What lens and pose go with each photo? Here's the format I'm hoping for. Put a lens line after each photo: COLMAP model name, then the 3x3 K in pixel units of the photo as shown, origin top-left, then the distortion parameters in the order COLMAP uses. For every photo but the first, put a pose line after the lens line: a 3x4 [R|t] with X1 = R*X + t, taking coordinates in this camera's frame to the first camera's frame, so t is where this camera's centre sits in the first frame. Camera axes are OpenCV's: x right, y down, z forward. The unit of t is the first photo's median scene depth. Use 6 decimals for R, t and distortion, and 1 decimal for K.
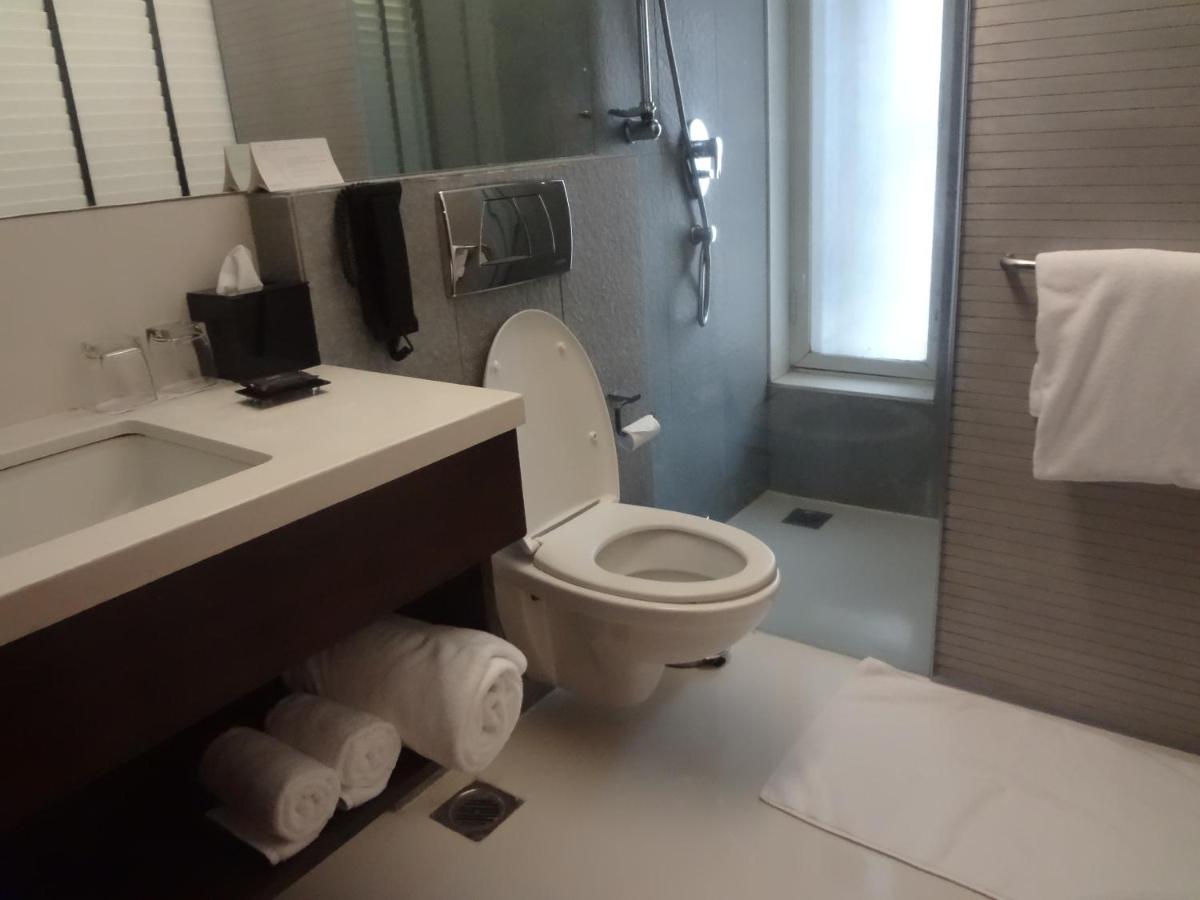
lens RADIAL K [[895.4, 0, 603.3], [0, 895.4, 457.3], [0, 0, 1]] dist [-0.056436, 0.013876]
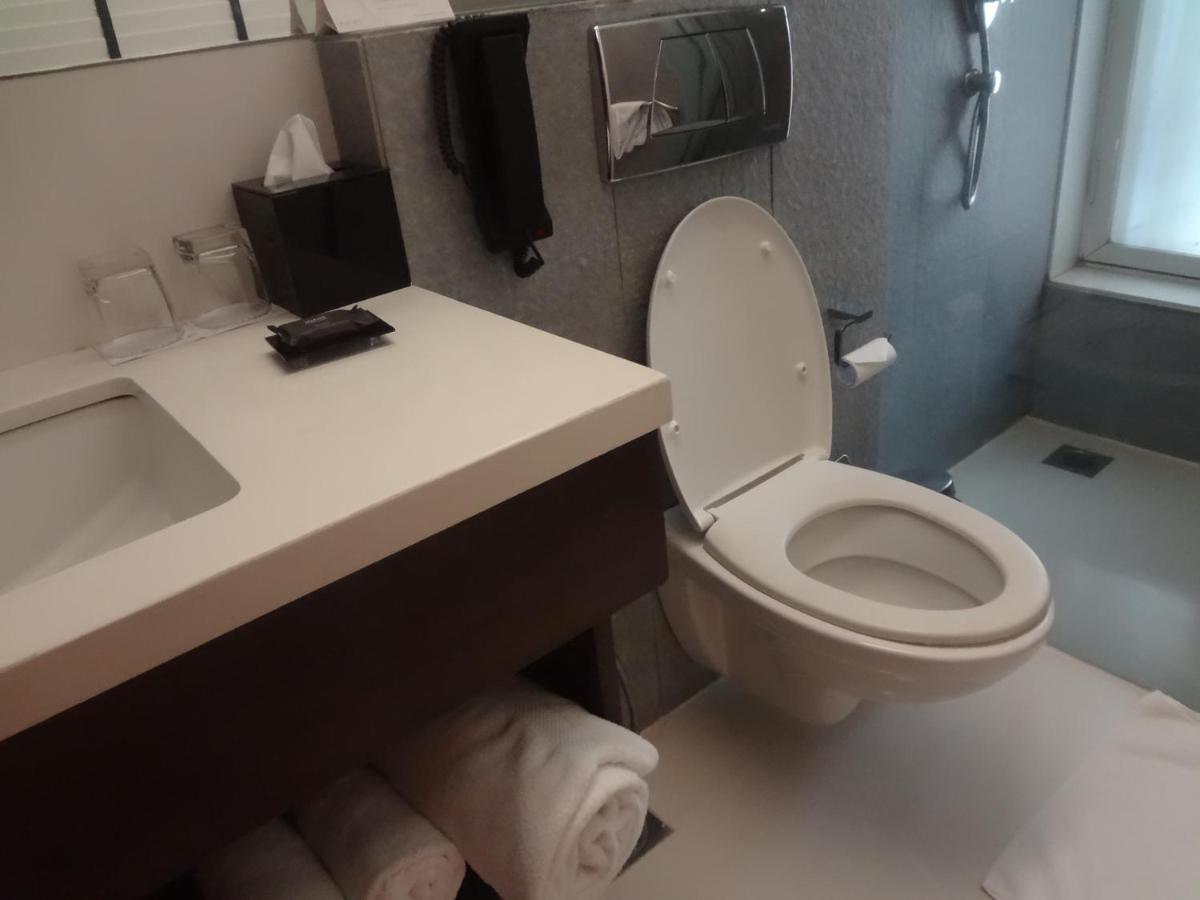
lens RADIAL K [[895.4, 0, 603.3], [0, 895.4, 457.3], [0, 0, 1]] dist [-0.056436, 0.013876]
pose [[0.968847, 0.087675, -0.231623, 0.008092], [-0.047701, 0.983790, 0.172863, -0.080051], [0.243024, -0.156429, 0.957324, 0.264999]]
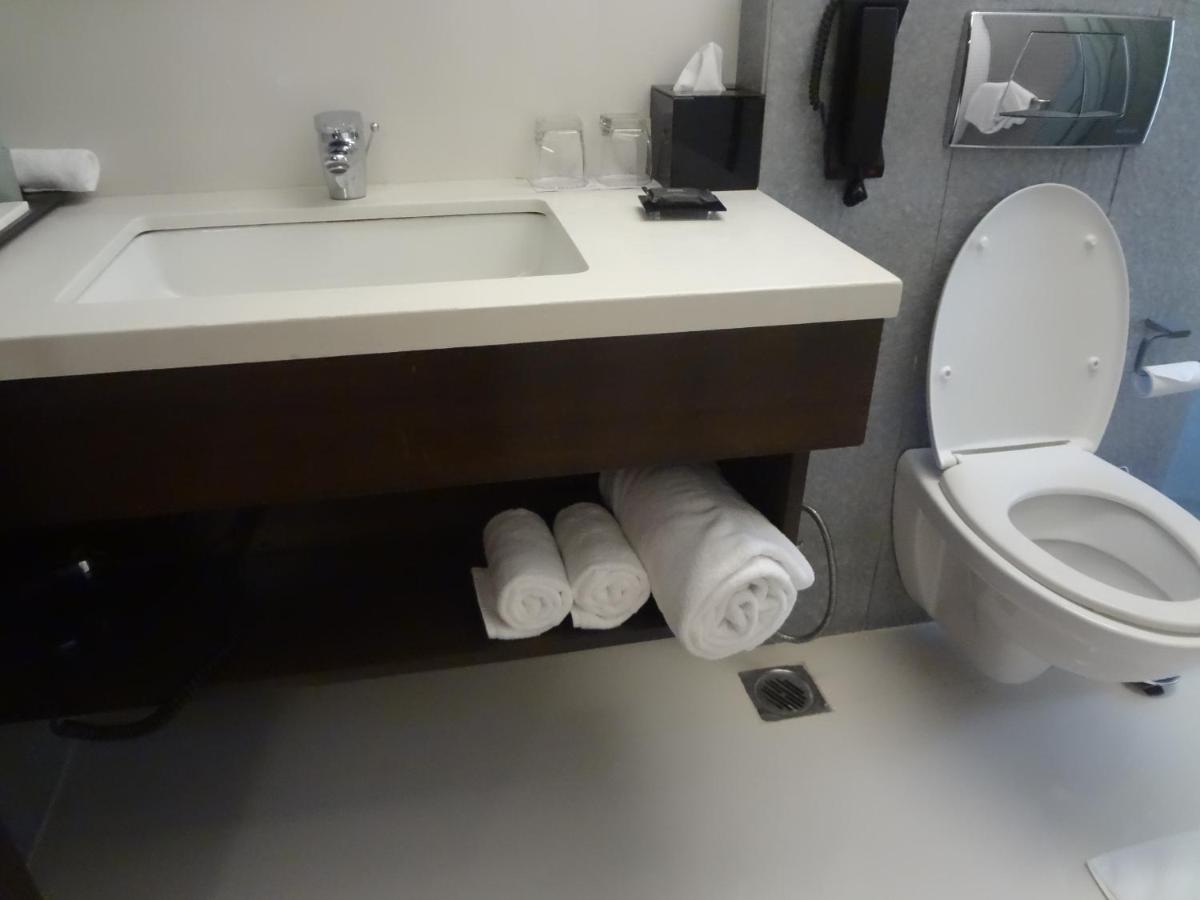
lens RADIAL K [[895.4, 0, 603.3], [0, 895.4, 457.3], [0, 0, 1]] dist [-0.056436, 0.013876]
pose [[0.741003, 0.384212, -0.550724, 0.142131], [-0.273264, 0.921692, 0.275339, -0.047440], [0.613386, -0.053534, 0.787967, 0.132182]]
